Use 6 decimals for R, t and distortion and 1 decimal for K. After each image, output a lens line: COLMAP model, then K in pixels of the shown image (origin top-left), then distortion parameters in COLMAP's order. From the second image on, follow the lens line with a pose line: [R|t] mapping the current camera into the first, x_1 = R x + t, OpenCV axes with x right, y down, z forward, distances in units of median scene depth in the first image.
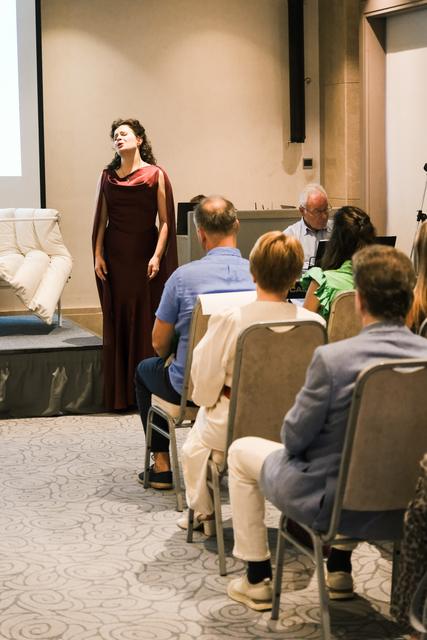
lens RADIAL K [[1397.4, 0, 213.5], [0, 1397.4, 320.0], [0, 0, 1]] dist [-0.094051, -0.064365]
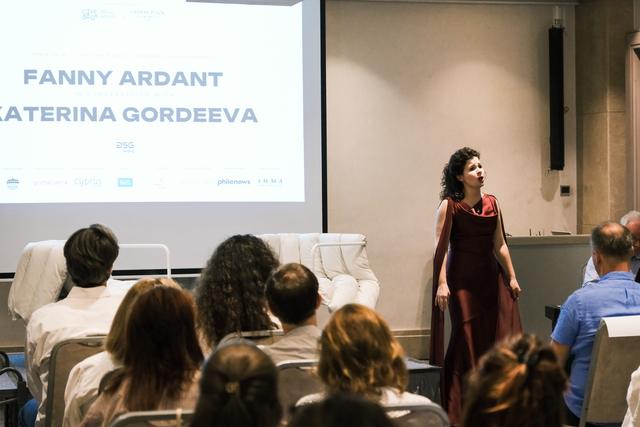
lens RADIAL K [[1397.4, 0, 320.0], [0, 1397.4, 213.5], [0, 0, 1]] dist [-0.094051, -0.064365]
pose [[0.999873, 0.004606, -0.015254, -0.129411], [-0.006029, 0.995497, -0.094597, 0.002208], [0.014749, 0.094677, 0.995399, -0.018022]]
